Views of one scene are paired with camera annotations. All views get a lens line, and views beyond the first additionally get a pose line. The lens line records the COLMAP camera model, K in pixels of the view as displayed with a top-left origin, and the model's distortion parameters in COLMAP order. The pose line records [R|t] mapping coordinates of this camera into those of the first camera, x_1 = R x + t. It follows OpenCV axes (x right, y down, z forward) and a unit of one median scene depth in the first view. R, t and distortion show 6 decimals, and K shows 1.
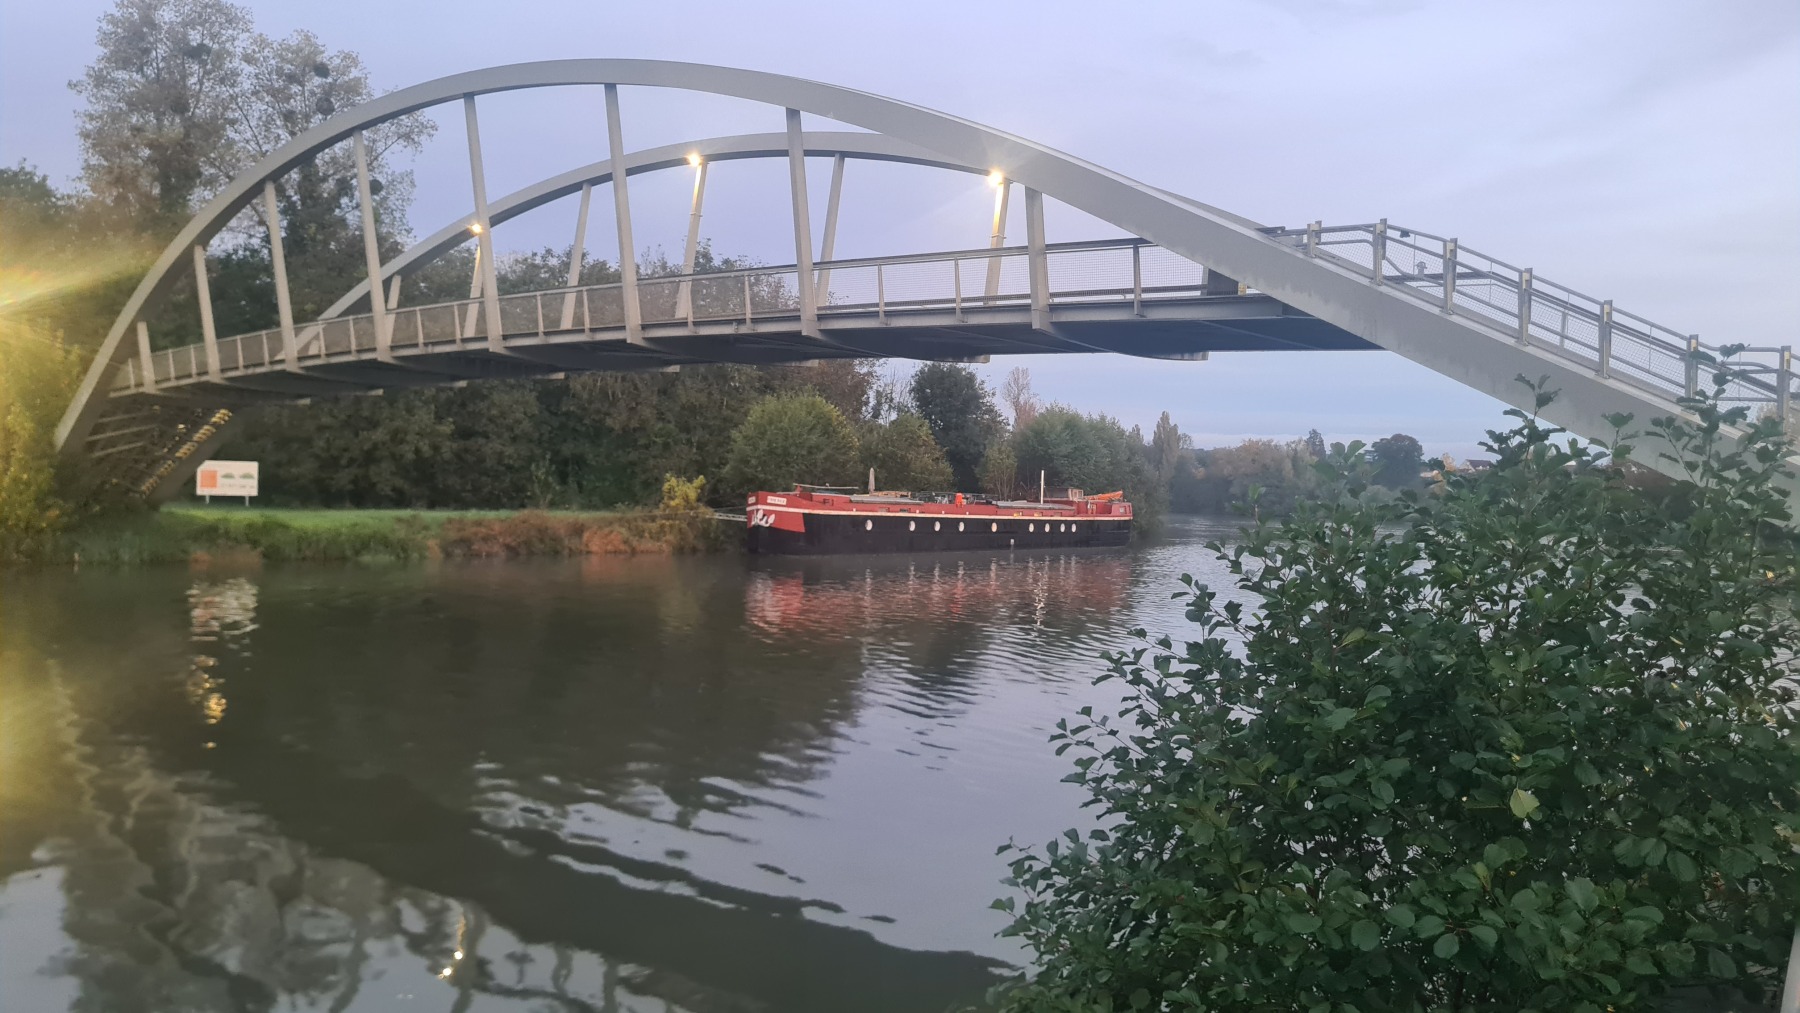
lens RADIAL K [[1347.0, 0, 901.1], [0, 1347.0, 503.8], [0, 0, 1]] dist [0.046875, -0.021060]
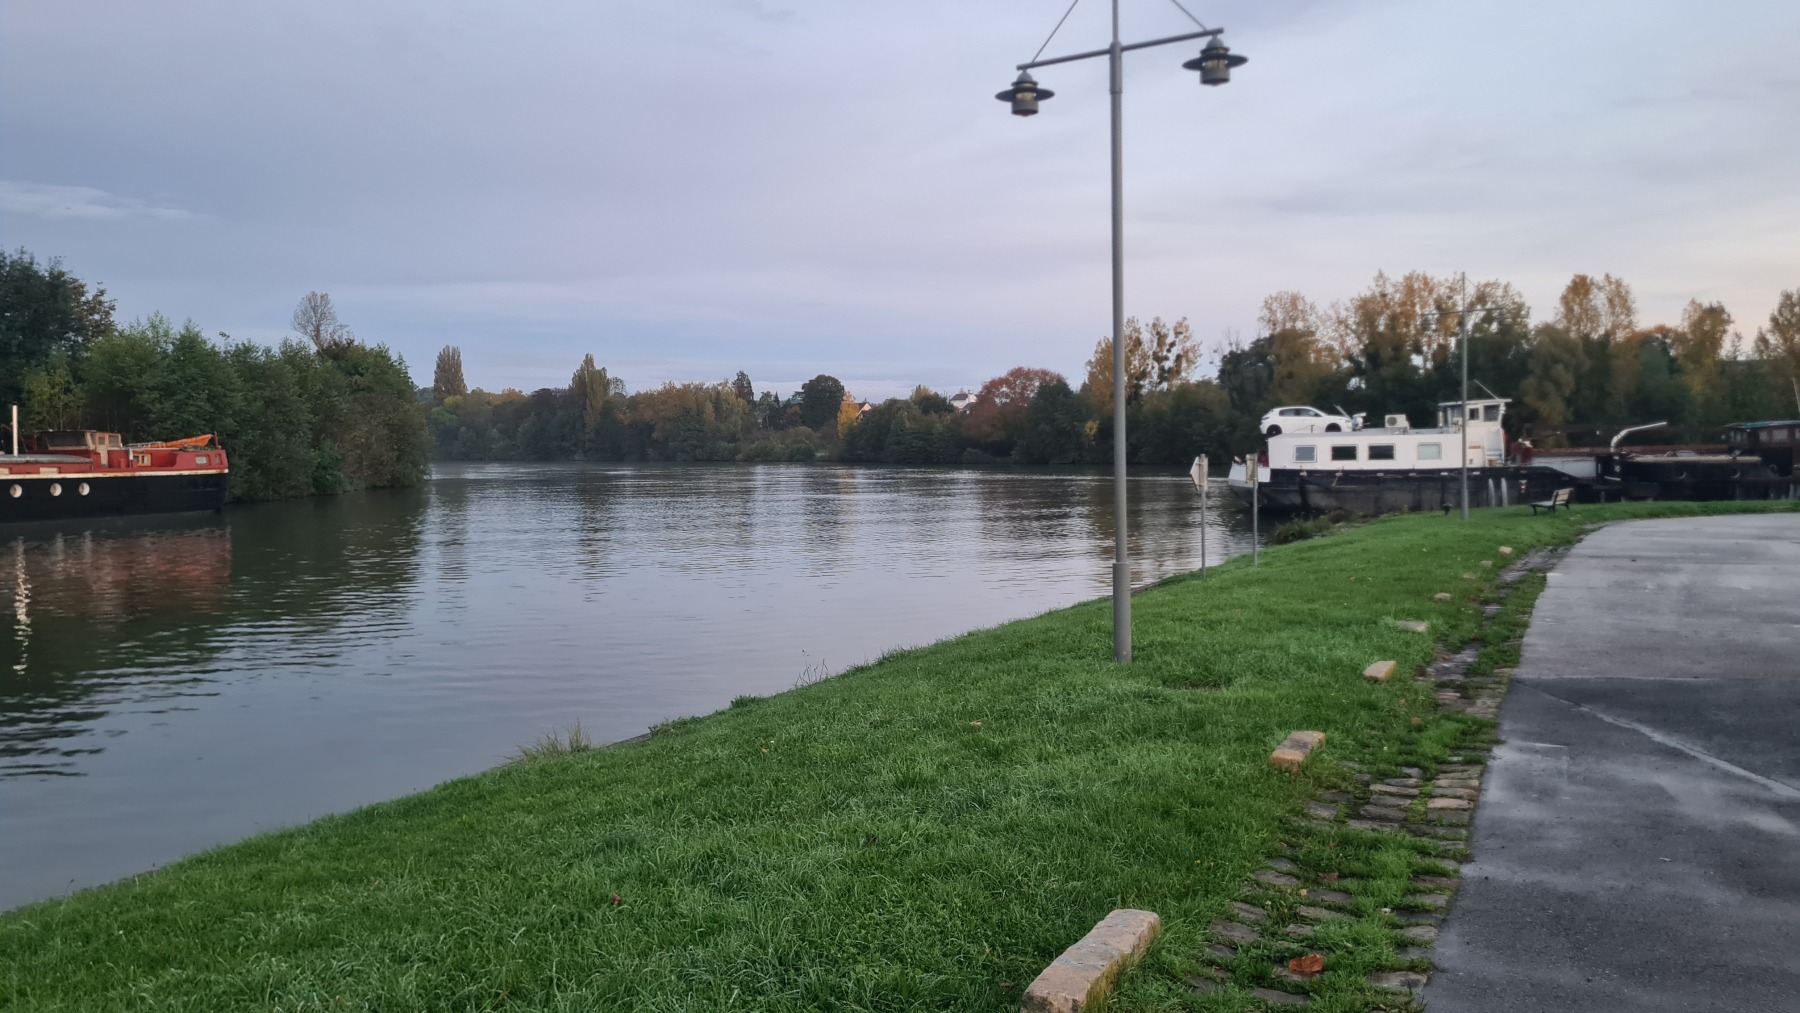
lens RADIAL K [[1347.0, 0, 903.1], [0, 1347.0, 512.4], [0, 0, 1]] dist [0.046875, -0.021060]
pose [[0.936031, -0.051557, 0.348121, 0.277456], [0.036752, 0.998122, 0.049005, 0.010720], [-0.349994, -0.033076, 0.936168, 0.215791]]
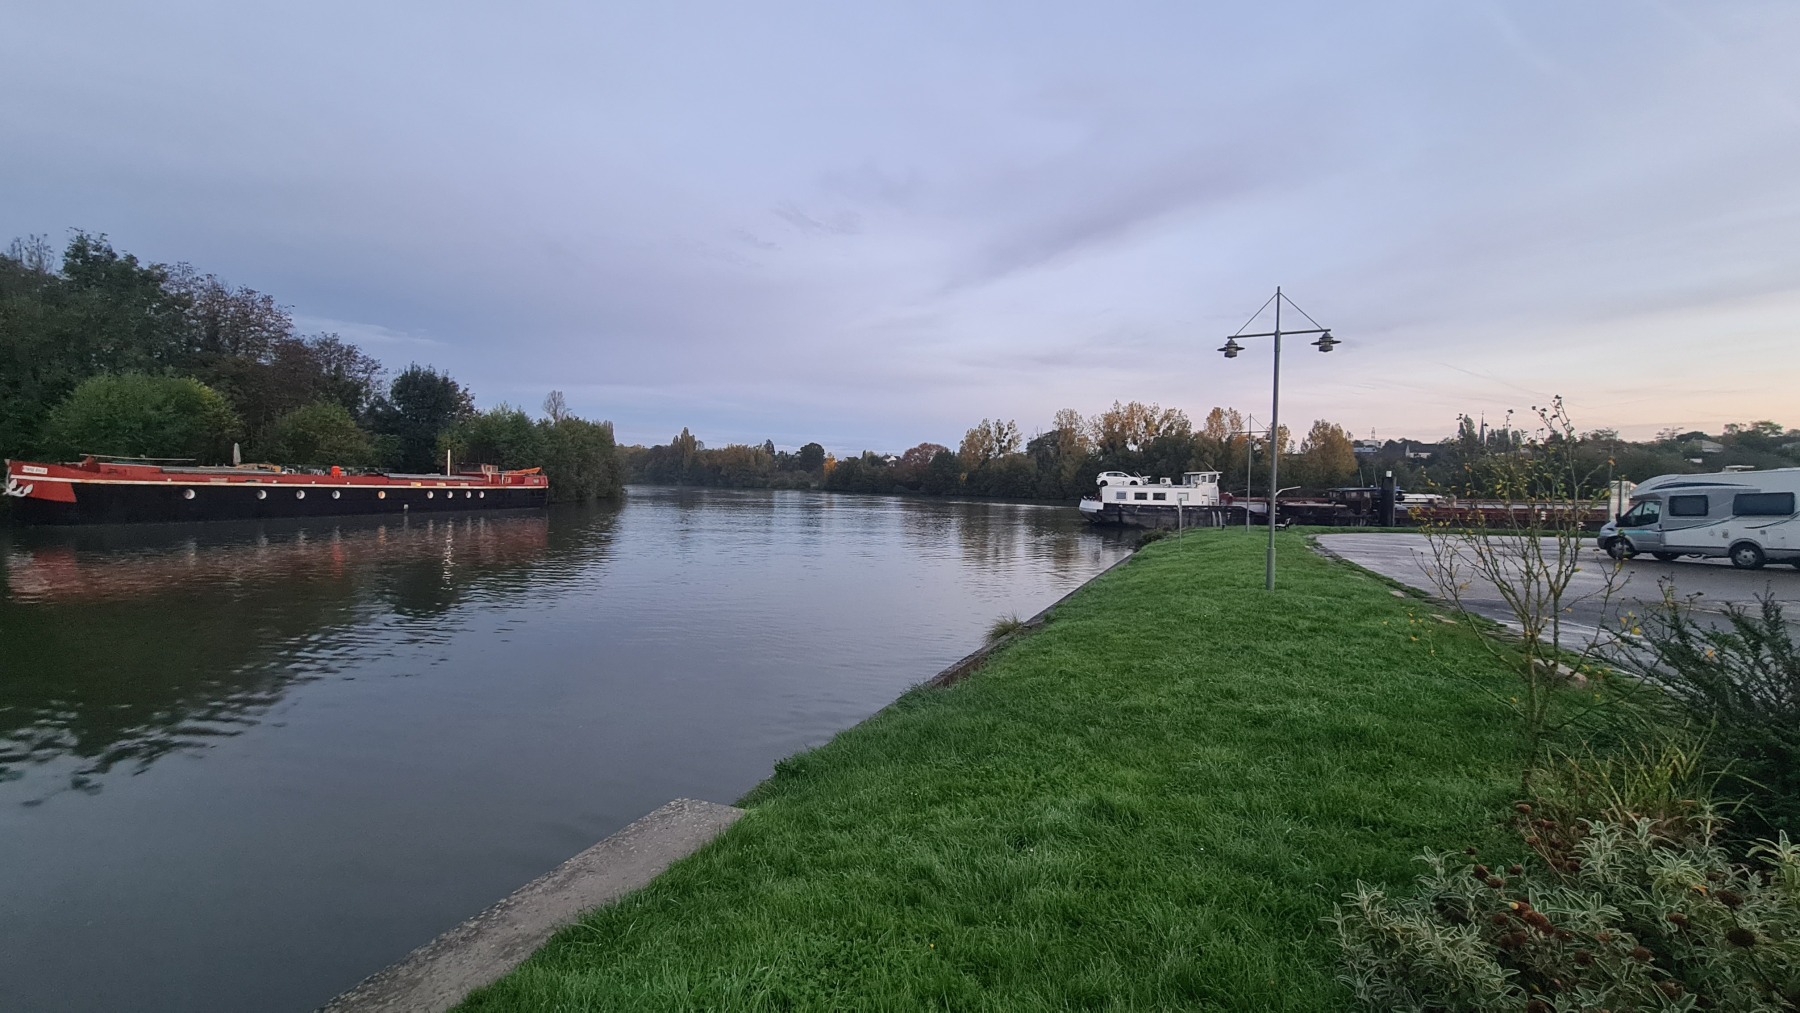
lens RADIAL K [[728.6, 0, 888.3], [0, 728.6, 504.9], [0, 0, 1]] dist [-0.019914, -0.000003]
pose [[0.915627, -0.016931, 0.401672, 0.208713], [0.004723, 0.999497, 0.031363, 0.007414], [-0.402001, -0.026819, 0.915246, 0.215919]]
